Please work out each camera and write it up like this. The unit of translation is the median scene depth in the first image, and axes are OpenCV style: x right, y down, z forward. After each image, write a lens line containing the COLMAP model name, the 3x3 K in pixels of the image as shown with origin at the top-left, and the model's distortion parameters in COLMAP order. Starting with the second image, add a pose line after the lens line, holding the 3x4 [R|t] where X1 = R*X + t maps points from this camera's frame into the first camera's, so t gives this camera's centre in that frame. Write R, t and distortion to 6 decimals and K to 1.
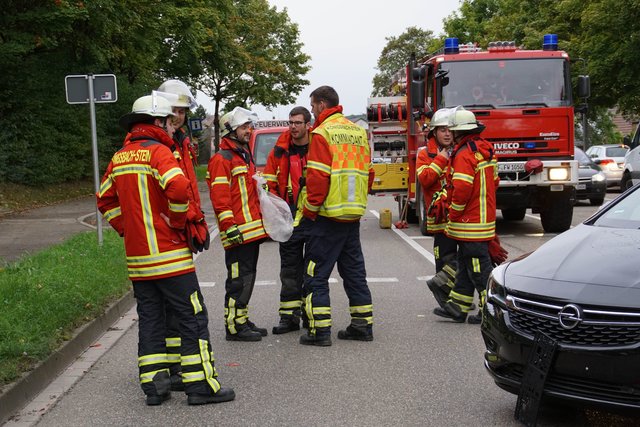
lens RADIAL K [[1314.7, 0, 320.8], [0, 1314.7, 225.6], [0, 0, 1]] dist [0.384371, 0.262088]
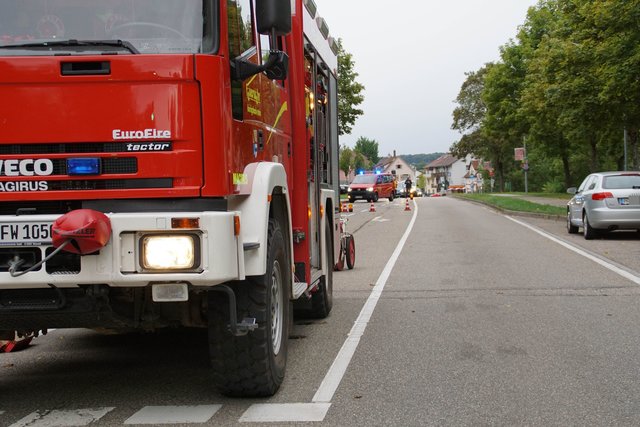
lens RADIAL K [[1103.3, 0, 318.6], [0, 1103.3, 221.9], [0, 0, 1]] dist [0.269383, 0.129791]
pose [[0.993145, -0.000591, -0.116884, 0.245129], [-0.001610, 0.999823, -0.018735, -0.040573], [0.116875, 0.018795, 0.992969, 0.715779]]
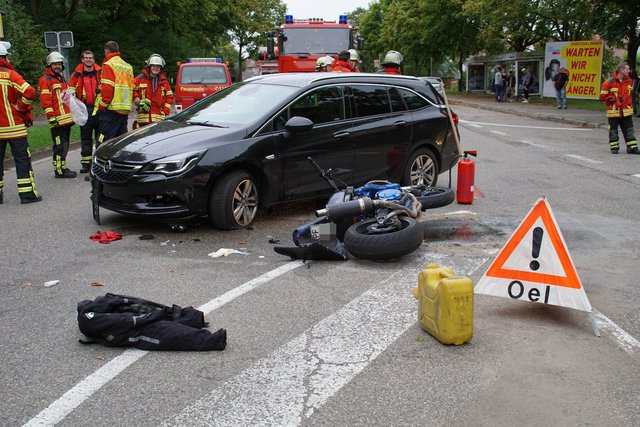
lens RADIAL K [[726.8, 0, 320.0], [0, 726.8, 213.5], [0, 0, 1]] dist [-0.032279, 0.260393]
pose [[0.999788, 0.020579, -0.000340, 0.146671], [-0.020360, 0.991312, 0.129944, -0.002359], [0.003011, -0.129910, 0.991521, -0.016205]]
